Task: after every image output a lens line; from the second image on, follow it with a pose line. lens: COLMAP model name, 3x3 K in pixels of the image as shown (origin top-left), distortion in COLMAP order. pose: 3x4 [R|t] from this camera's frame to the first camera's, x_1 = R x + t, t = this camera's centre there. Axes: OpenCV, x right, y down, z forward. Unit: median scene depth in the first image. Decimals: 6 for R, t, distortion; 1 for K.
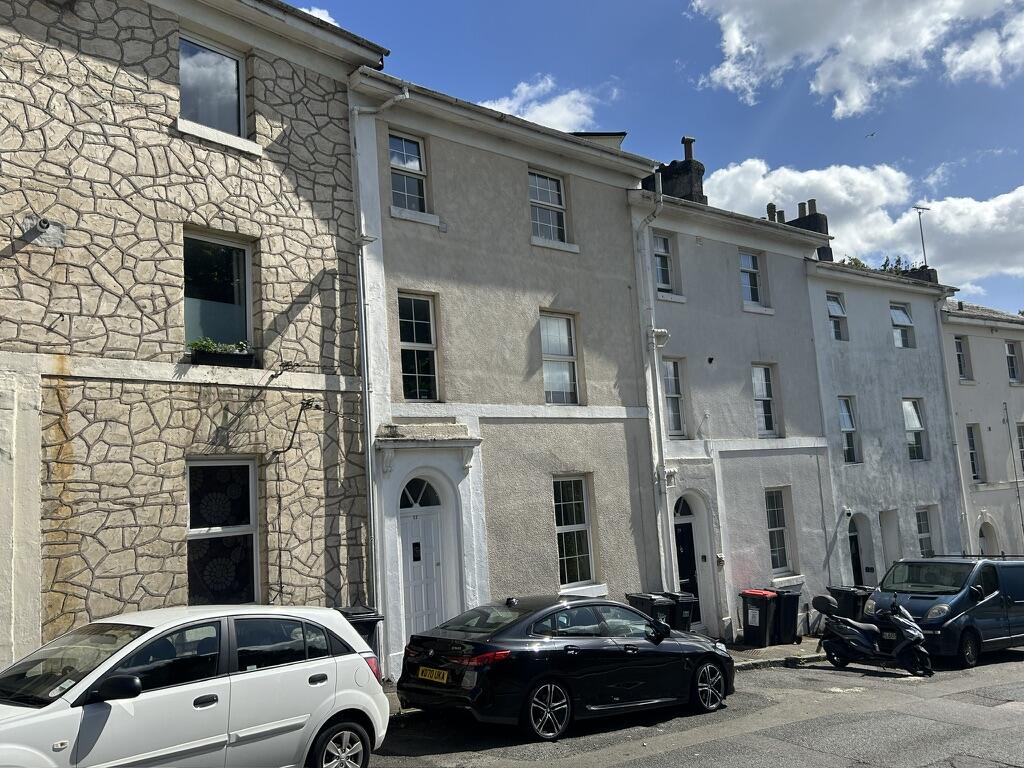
lens RADIAL K [[794.9, 0, 512.0], [0, 794.9, 384.0], [0, 0, 1]] dist [0.025855, -0.002344]
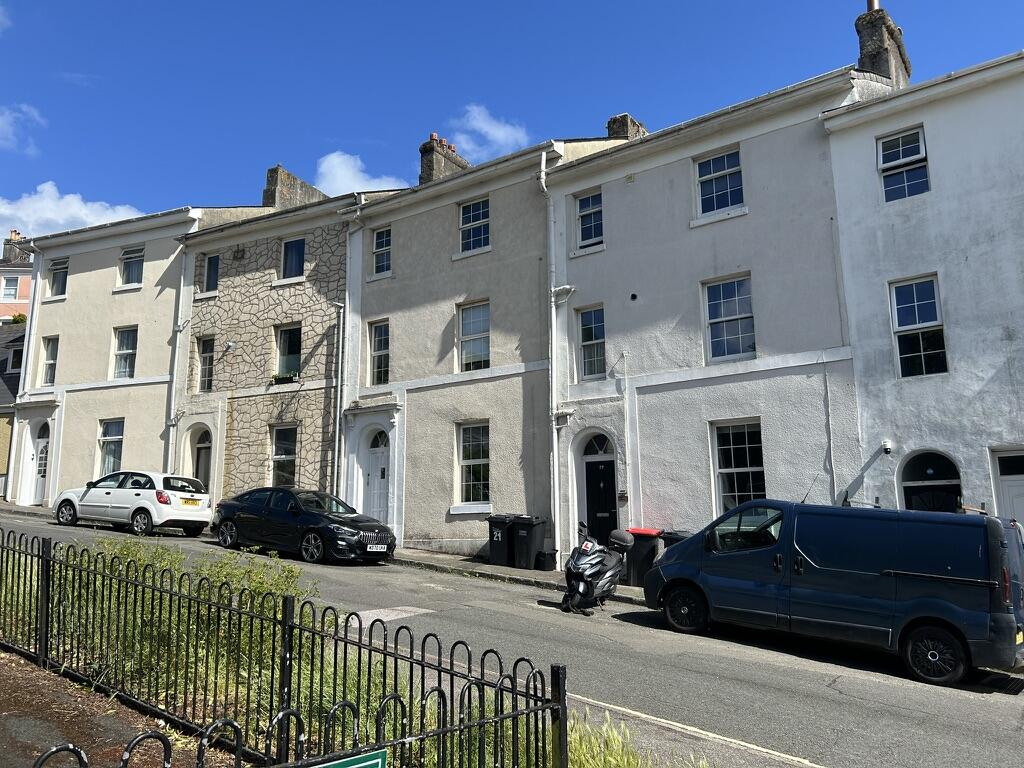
lens RADIAL K [[781.3, 0, 512.0], [0, 781.3, 384.0], [0, 0, 1]] dist [0.063015, -0.004027]
pose [[0.281148, -0.124818, -0.951512, 1.747157], [0.113279, 0.988890, -0.096250, 0.239503], [0.952955, -0.080726, 0.292164, 0.883504]]
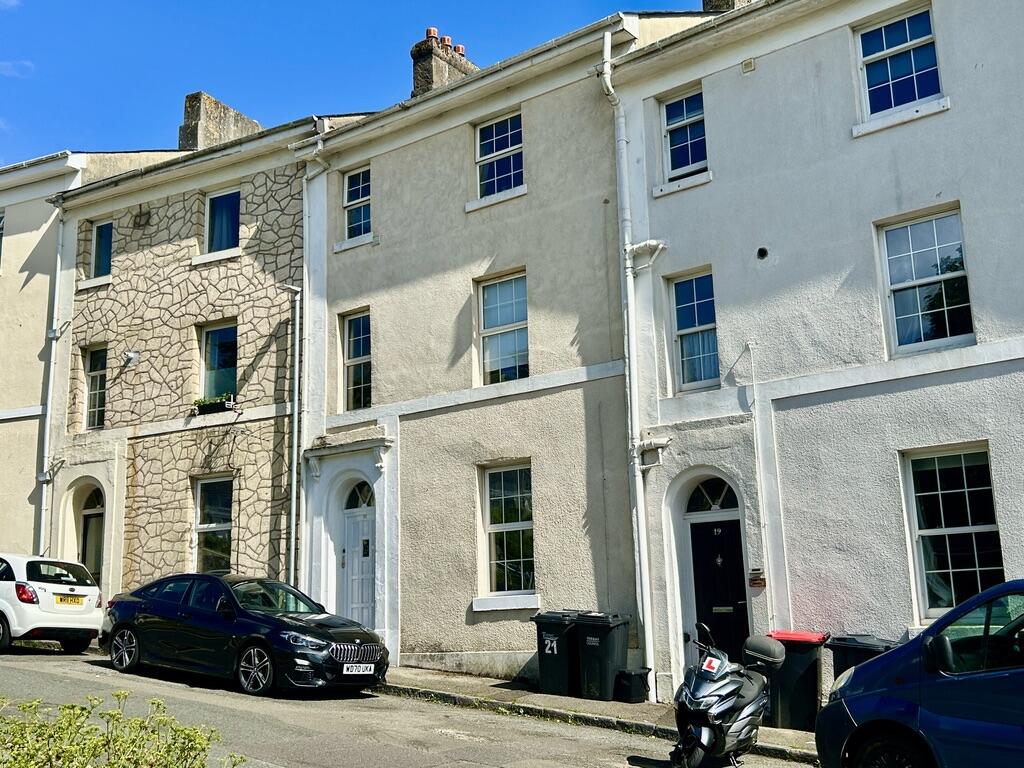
lens RADIAL K [[1123.6, 0, 492.3], [0, 1123.6, 382.3], [0, 0, 1]] dist [0.122438, -0.259303]
pose [[0.229075, -0.161695, -0.959885, 1.591153], [0.133930, 0.981964, -0.133452, 0.242366], [0.964151, -0.097987, 0.246599, 0.905137]]
